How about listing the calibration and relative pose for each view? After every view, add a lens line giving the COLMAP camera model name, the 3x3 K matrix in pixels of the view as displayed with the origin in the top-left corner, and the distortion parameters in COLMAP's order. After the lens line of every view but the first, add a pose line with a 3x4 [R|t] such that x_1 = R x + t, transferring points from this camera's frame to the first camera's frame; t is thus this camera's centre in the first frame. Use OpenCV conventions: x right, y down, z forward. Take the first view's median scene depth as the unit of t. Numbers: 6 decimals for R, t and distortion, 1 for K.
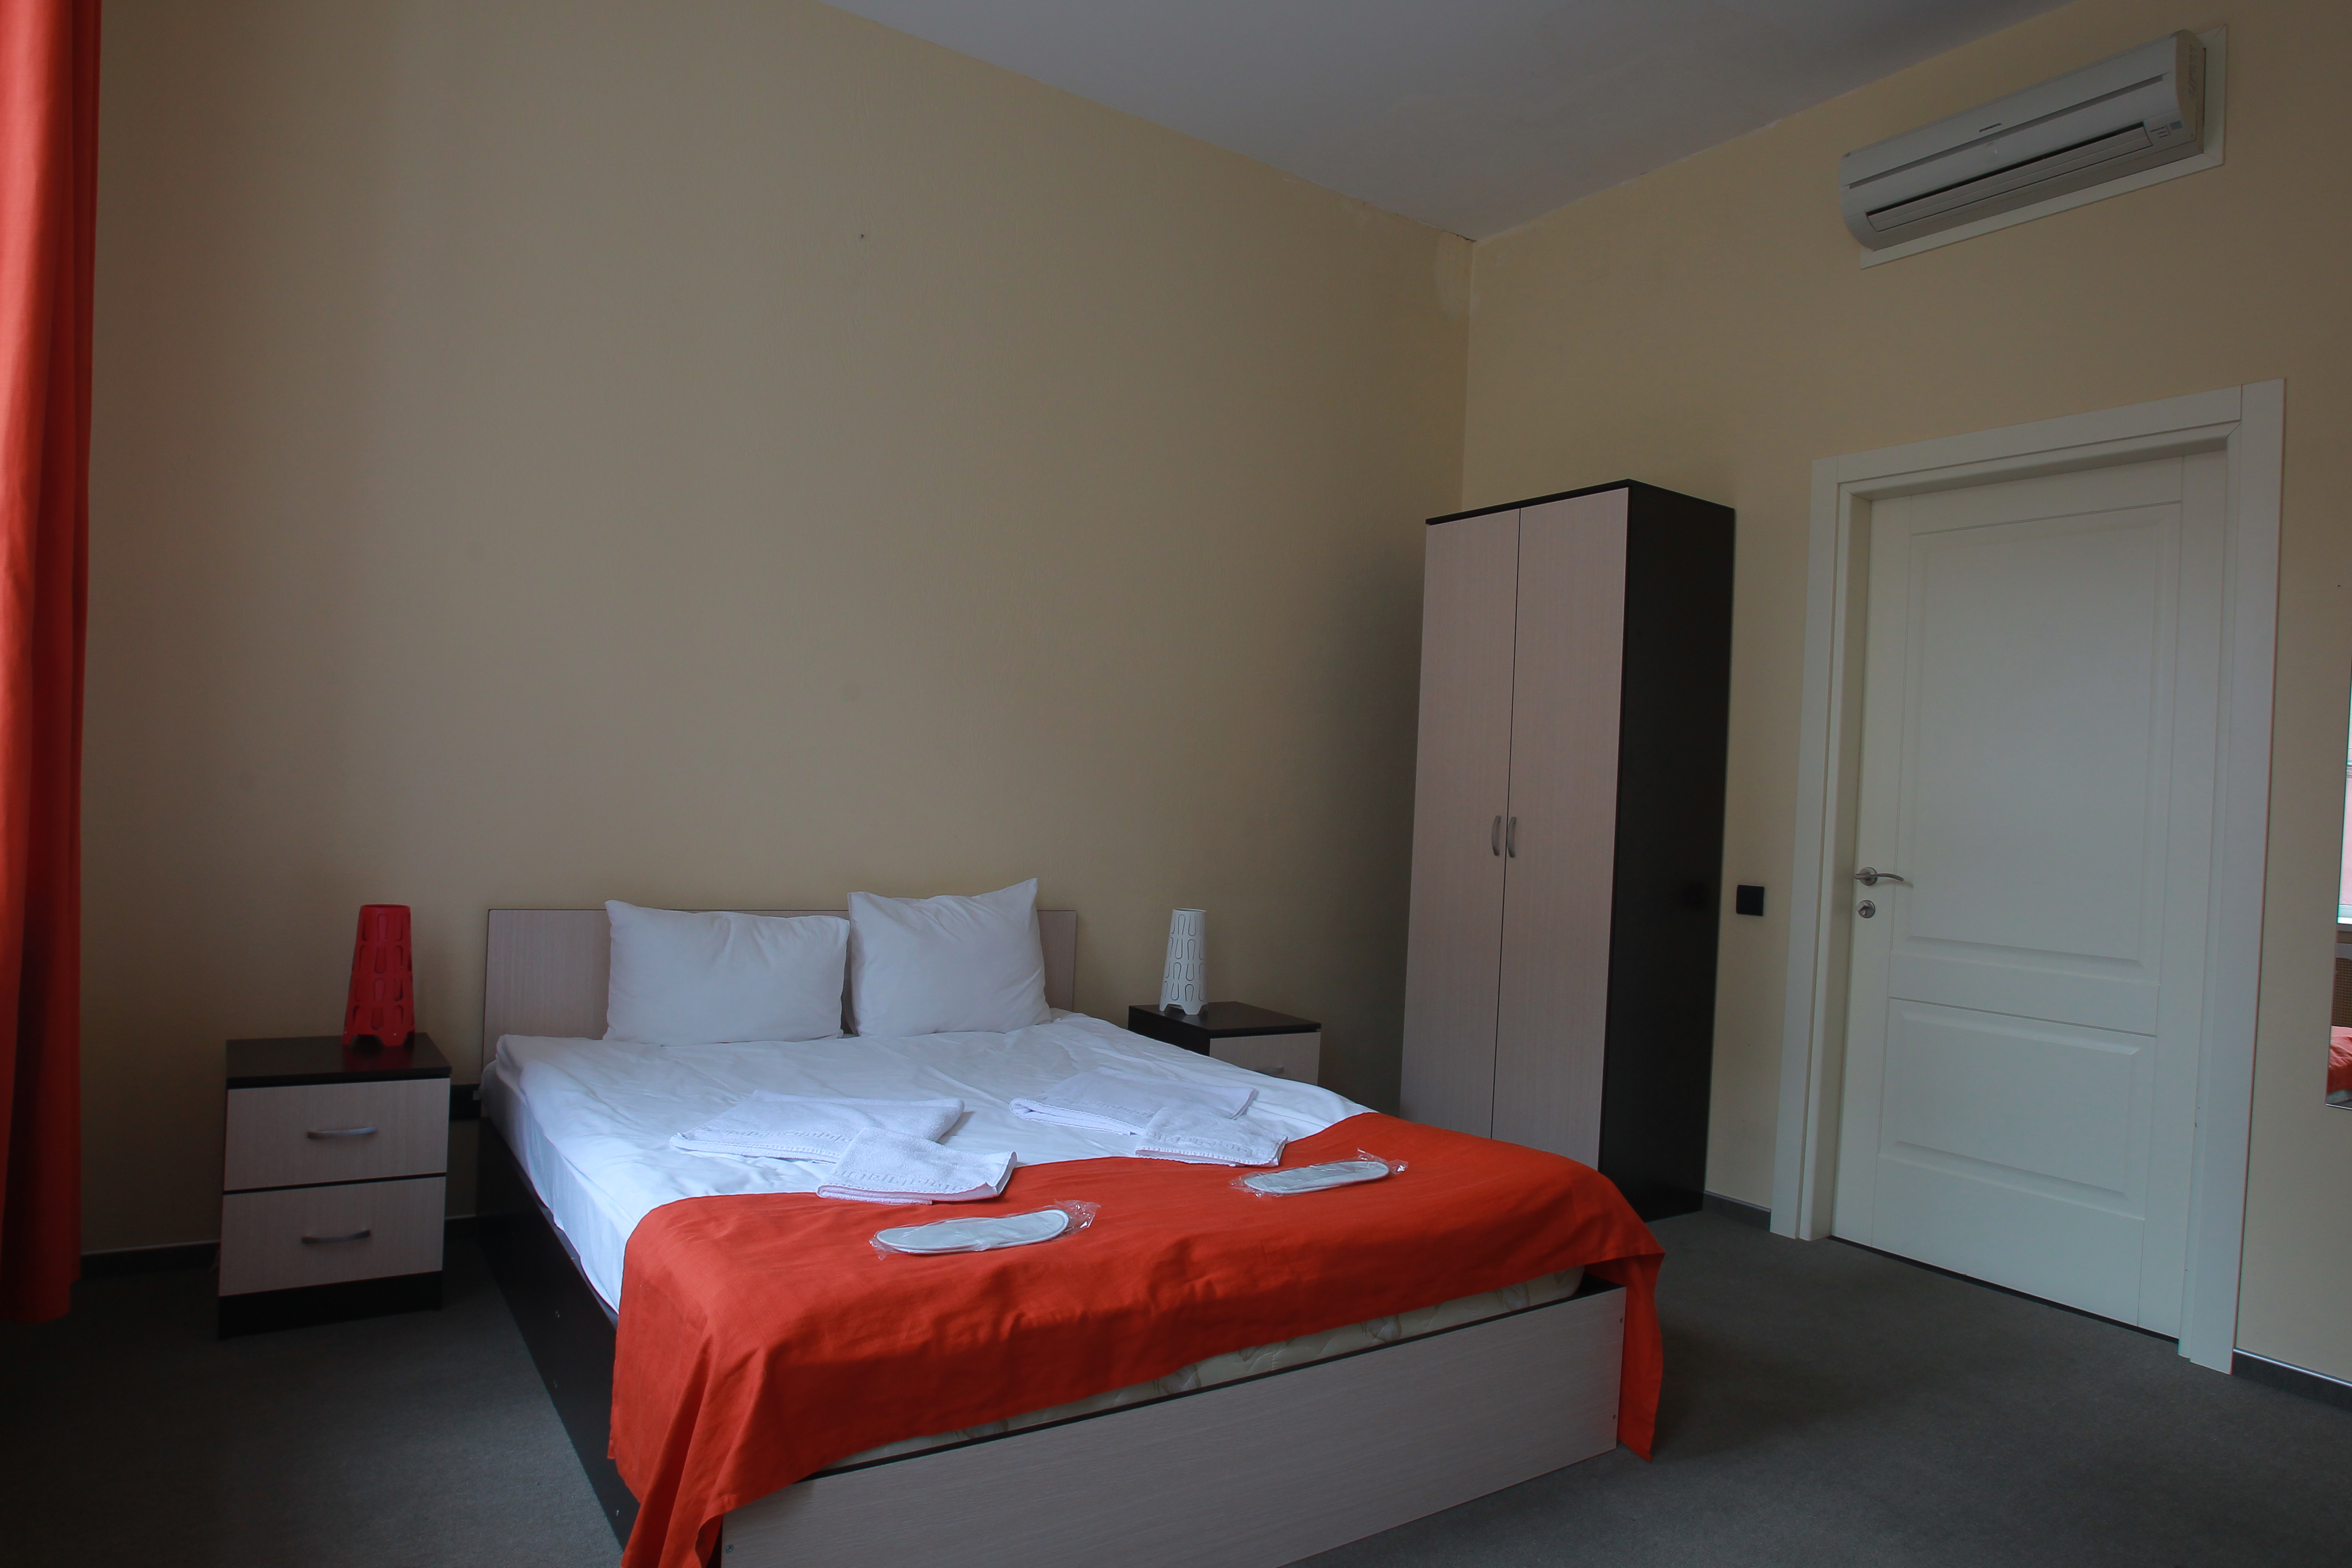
lens RADIAL K [[1387.5, 0, 1142.1], [0, 1387.5, 792.6], [0, 0, 1]] dist [-0.078474, 0.040771]
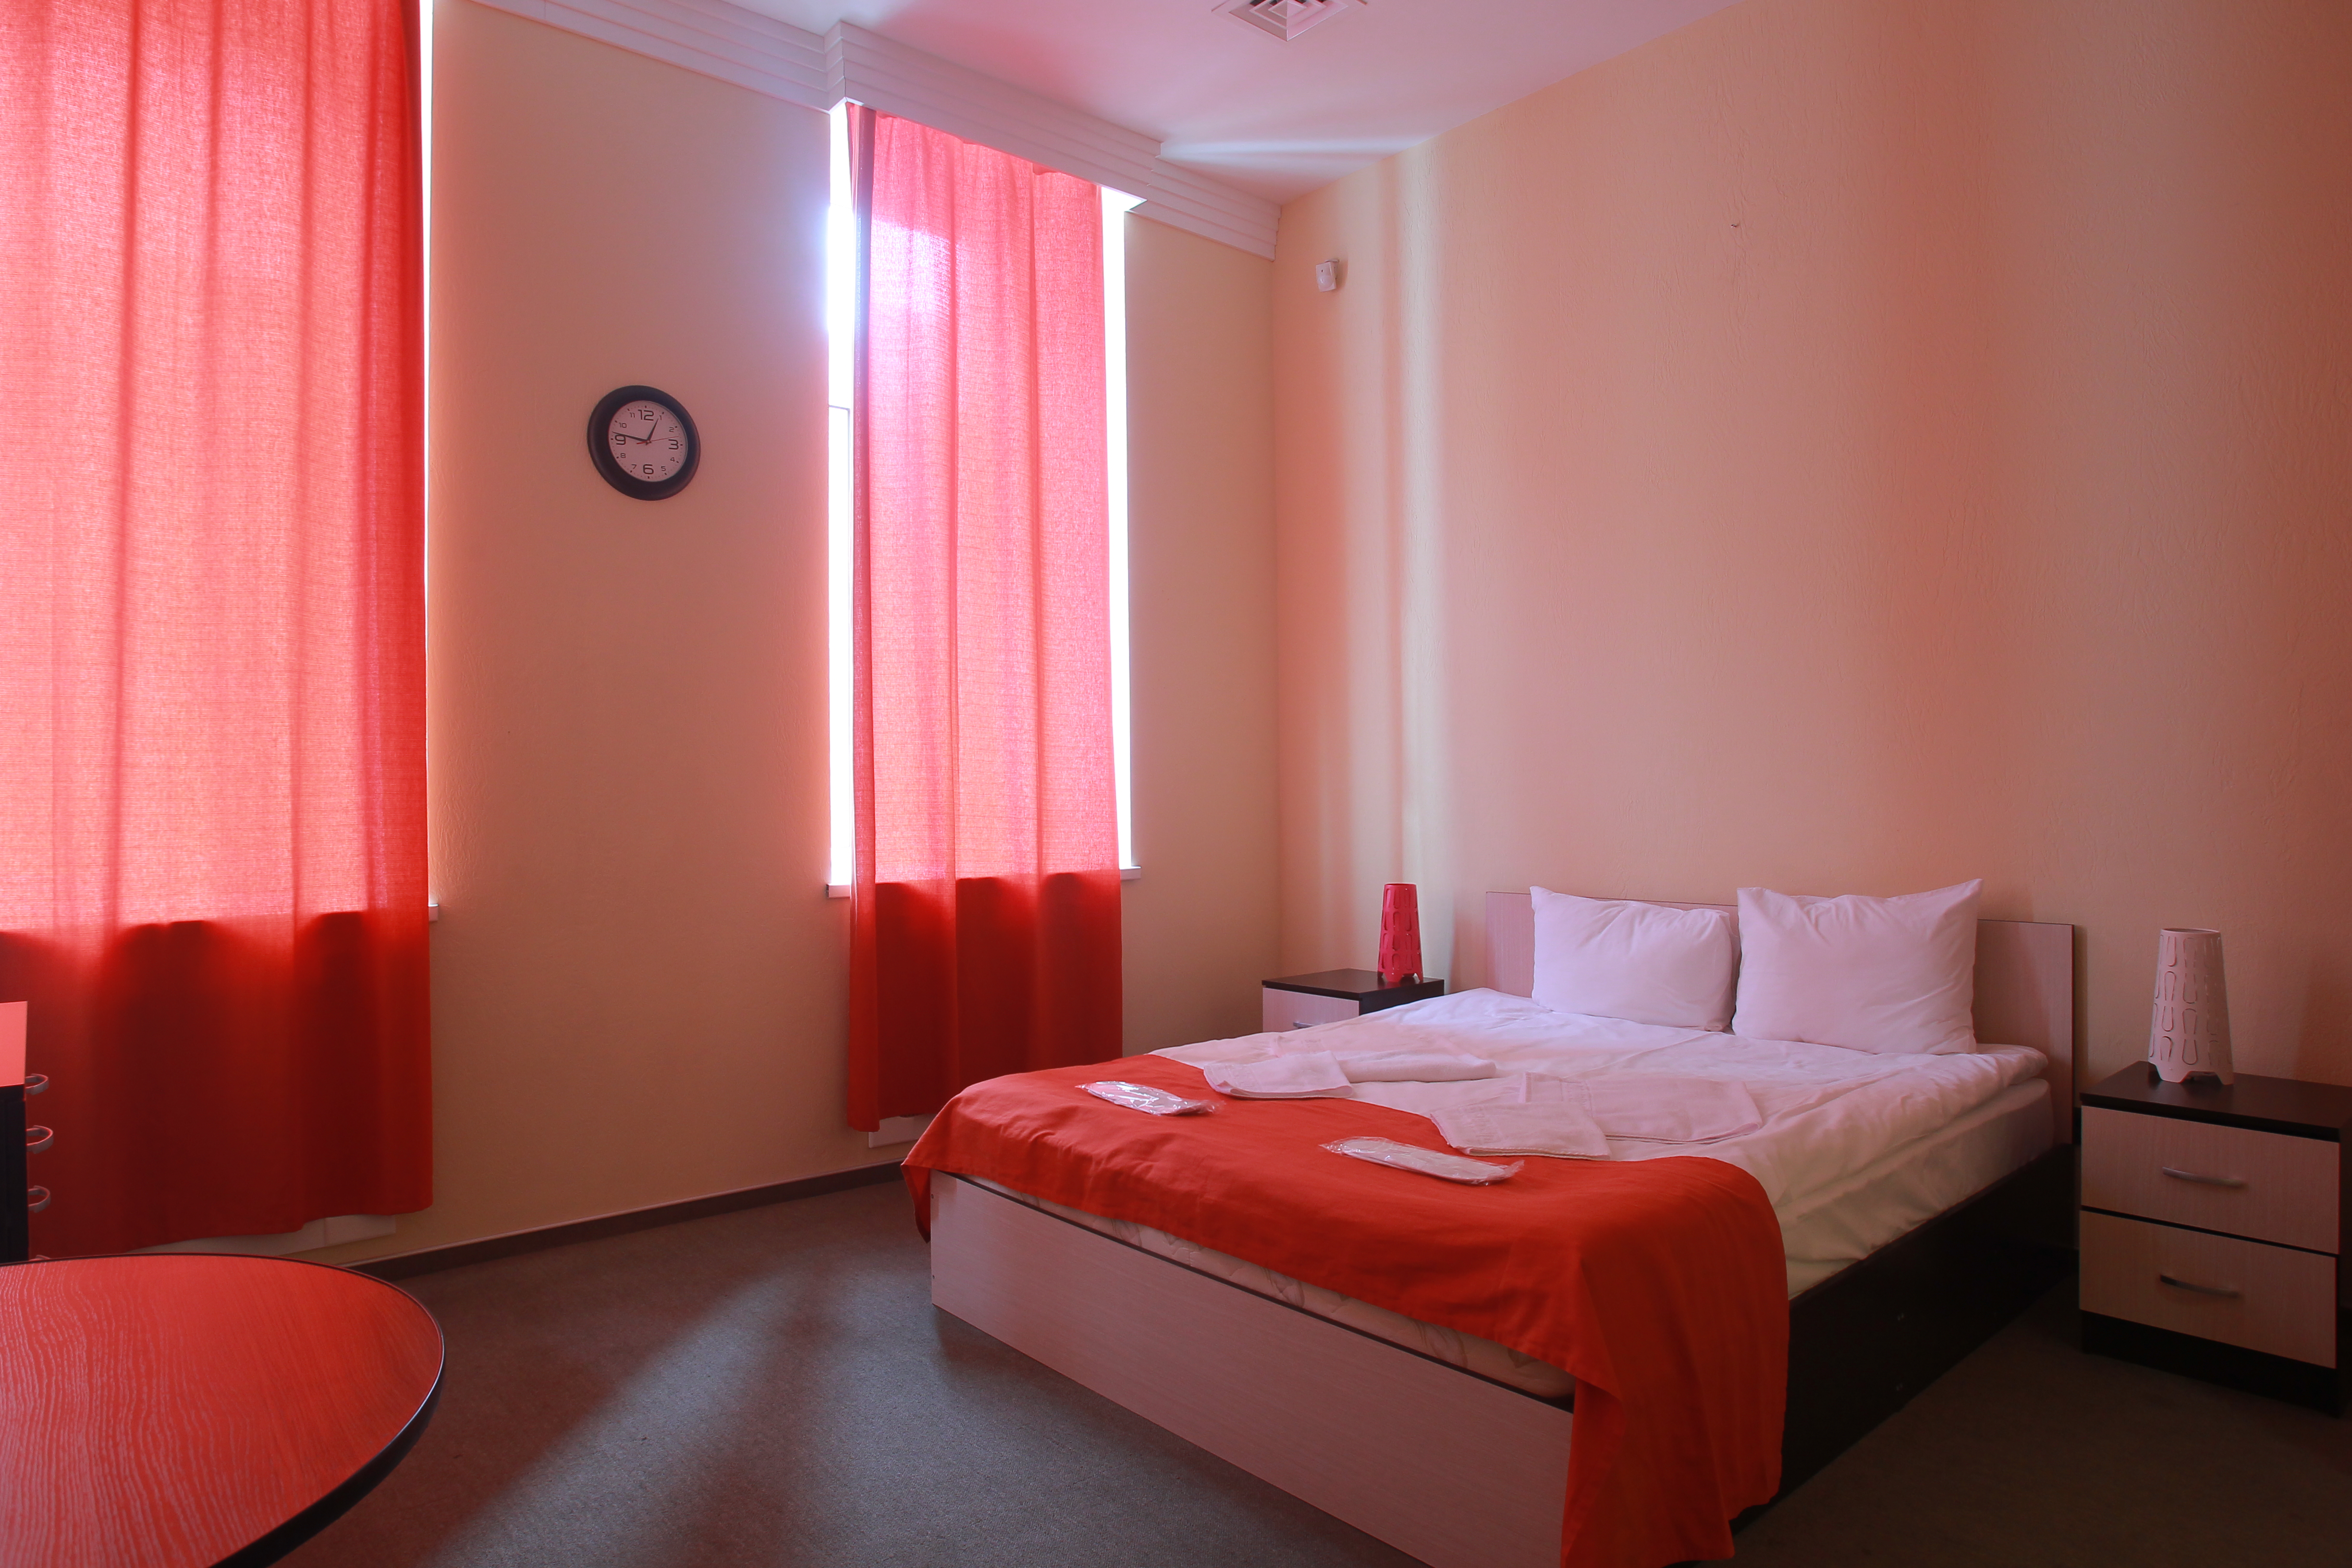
lens RADIAL K [[1387.5, 0, 1142.1], [0, 1387.5, 792.6], [0, 0, 1]] dist [-0.078474, 0.040771]
pose [[0.117372, -0.050604, -0.991798, 1.093568], [0.020901, 0.998606, -0.048477, 0.066316], [0.992868, -0.015040, 0.118266, 0.713216]]
